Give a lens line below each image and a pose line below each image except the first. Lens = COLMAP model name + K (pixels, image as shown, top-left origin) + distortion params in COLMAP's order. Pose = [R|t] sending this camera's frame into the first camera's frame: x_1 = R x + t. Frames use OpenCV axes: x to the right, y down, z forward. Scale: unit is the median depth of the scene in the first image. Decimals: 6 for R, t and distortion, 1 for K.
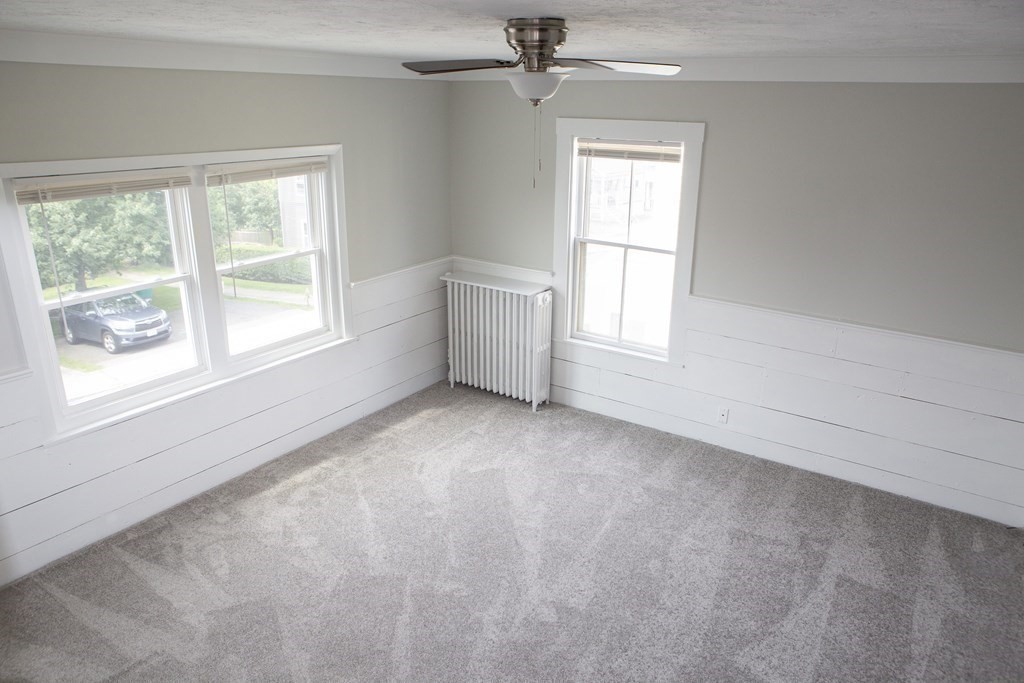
lens RADIAL K [[711.1, 0, 514.8], [0, 711.1, 339.7], [0, 0, 1]] dist [-0.092864, 0.056466]
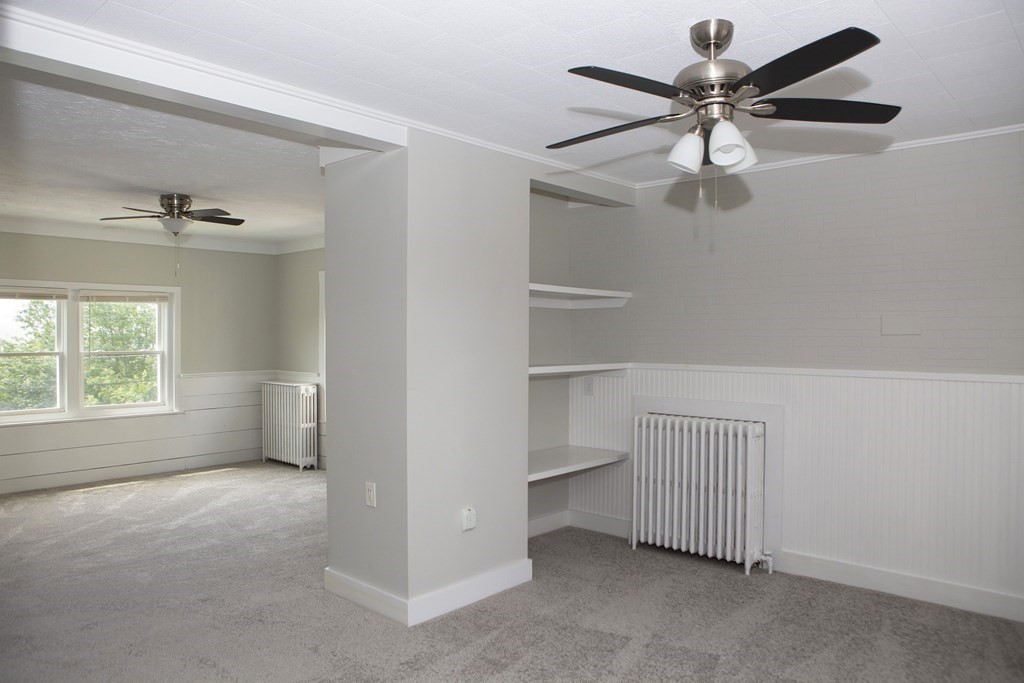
lens RADIAL K [[711.1, 0, 509.7], [0, 711.1, 342.0], [0, 0, 1]] dist [-0.092864, 0.056466]
pose [[0.990439, -0.008599, -0.137684, 0.731834], [-0.034584, 0.950708, -0.308153, 0.315300], [0.133547, 0.309968, 0.941321, -0.379349]]
